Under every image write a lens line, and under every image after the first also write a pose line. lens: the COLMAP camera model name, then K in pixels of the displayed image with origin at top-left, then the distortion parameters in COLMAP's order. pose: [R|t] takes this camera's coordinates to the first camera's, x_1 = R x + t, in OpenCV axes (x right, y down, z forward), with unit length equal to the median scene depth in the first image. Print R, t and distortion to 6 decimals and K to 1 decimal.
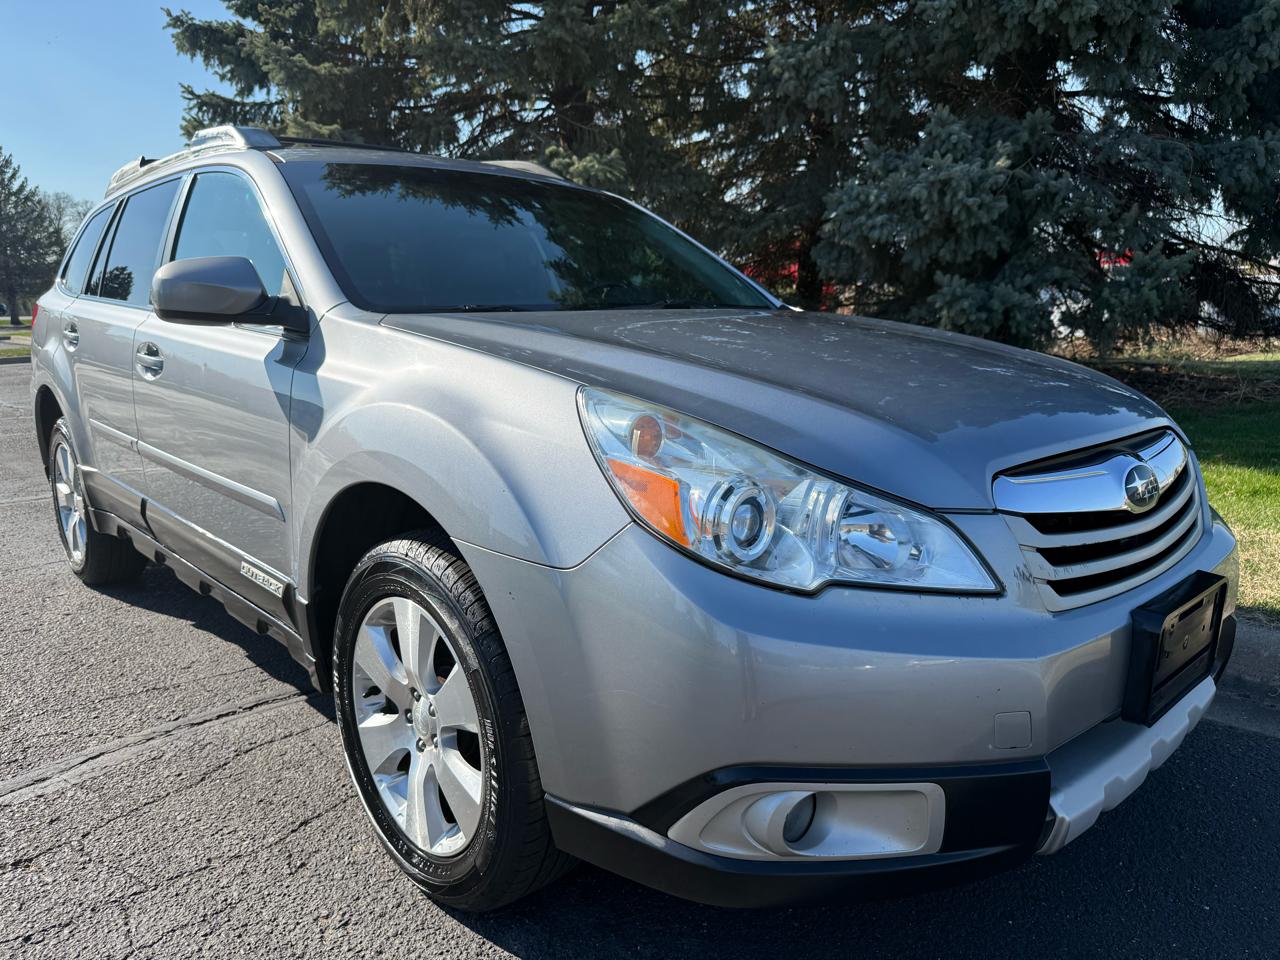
lens RADIAL K [[899.1, 0, 633.2], [0, 899.1, 480.1], [0, 0, 1]] dist [-0.005570, -0.003084]
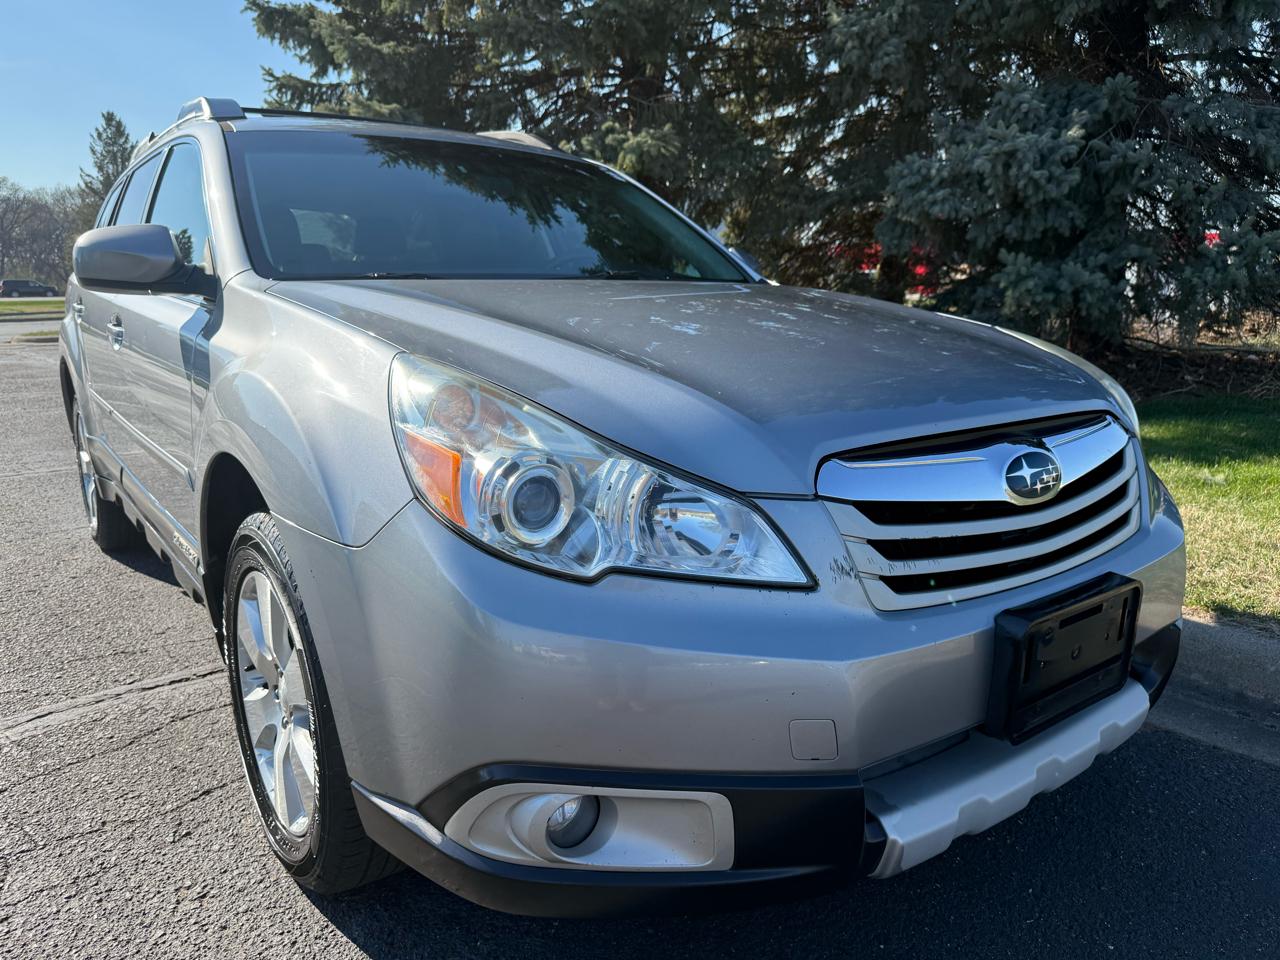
lens RADIAL K [[899.1, 0, 640.9], [0, 899.1, 483.6], [0, 0, 1]] dist [-0.005570, -0.003084]
pose [[0.994824, 0.025442, -0.098381, 0.171546], [-0.023220, 0.999450, 0.023661, 0.001965], [0.098929, -0.021254, 0.994868, 0.048142]]
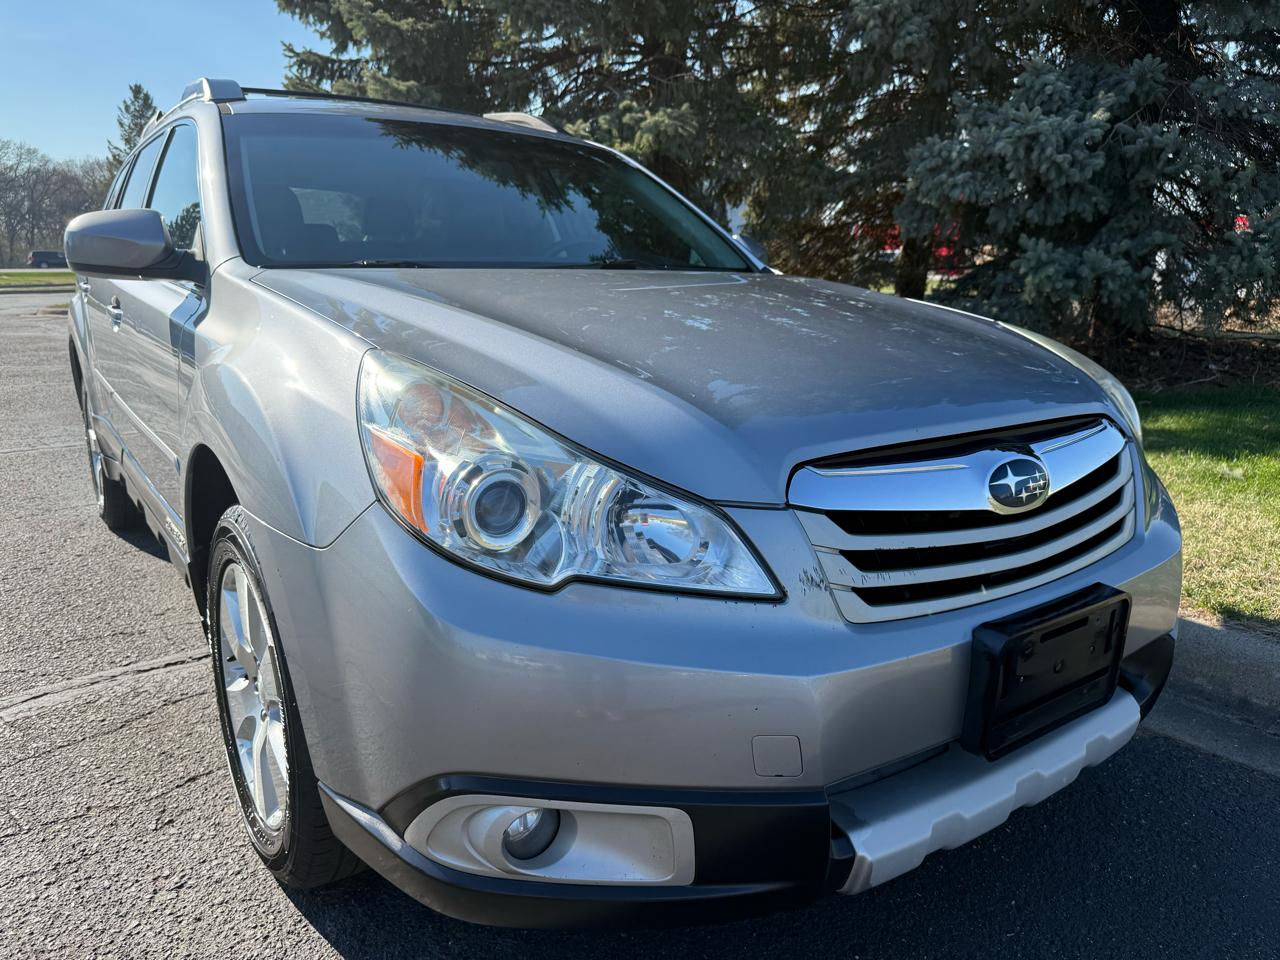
lens RADIAL K [[899.1, 0, 642.0], [0, 899.1, 475.2], [0, 0, 1]] dist [-0.005570, -0.003084]
pose [[0.991966, 0.042393, -0.119189, 0.198403], [-0.037971, 0.998512, 0.039132, -0.013565], [0.120671, -0.034292, 0.992100, 0.062840]]
